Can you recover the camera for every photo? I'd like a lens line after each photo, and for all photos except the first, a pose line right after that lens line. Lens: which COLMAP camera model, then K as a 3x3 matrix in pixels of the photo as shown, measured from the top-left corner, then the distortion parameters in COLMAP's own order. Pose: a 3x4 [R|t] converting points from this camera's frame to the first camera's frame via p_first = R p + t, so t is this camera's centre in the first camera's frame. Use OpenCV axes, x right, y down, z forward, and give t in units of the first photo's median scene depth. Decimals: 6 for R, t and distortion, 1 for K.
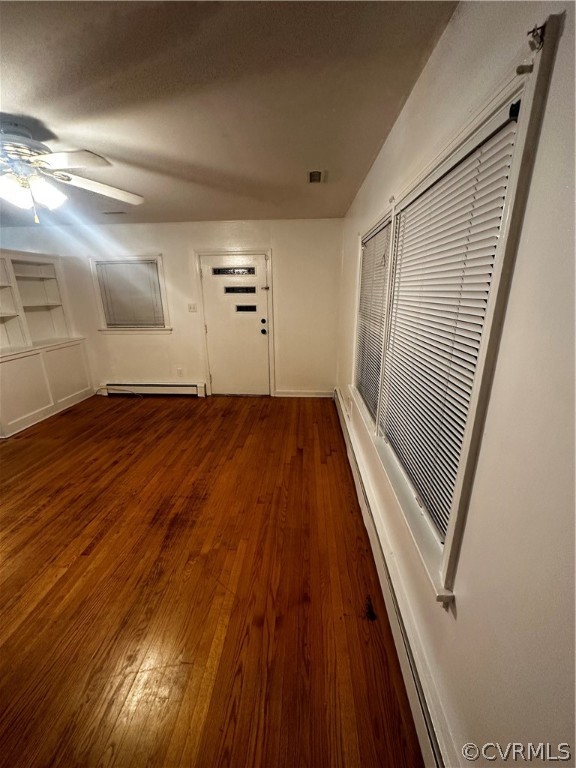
lens RADIAL K [[303.7, 0, 288.0], [0, 303.7, 384.0], [0, 0, 1]] dist [0.000753, 0.000309]
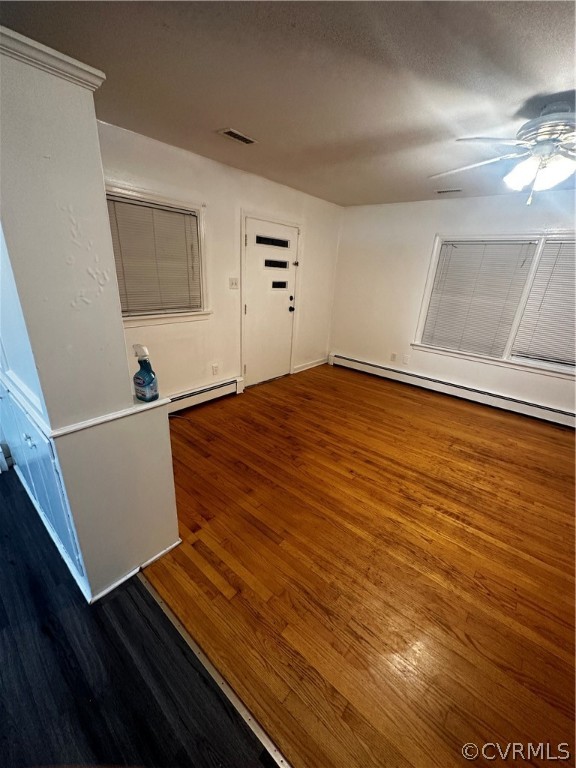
lens RADIAL K [[303.7, 0, 288.0], [0, 303.7, 384.0], [0, 0, 1]] dist [0.000753, 0.000309]
pose [[0.596418, -0.242320, 0.765223, -1.055776], [0.176868, 0.969585, 0.169183, -0.125377], [-0.782945, 0.034440, 0.621136, 0.485438]]
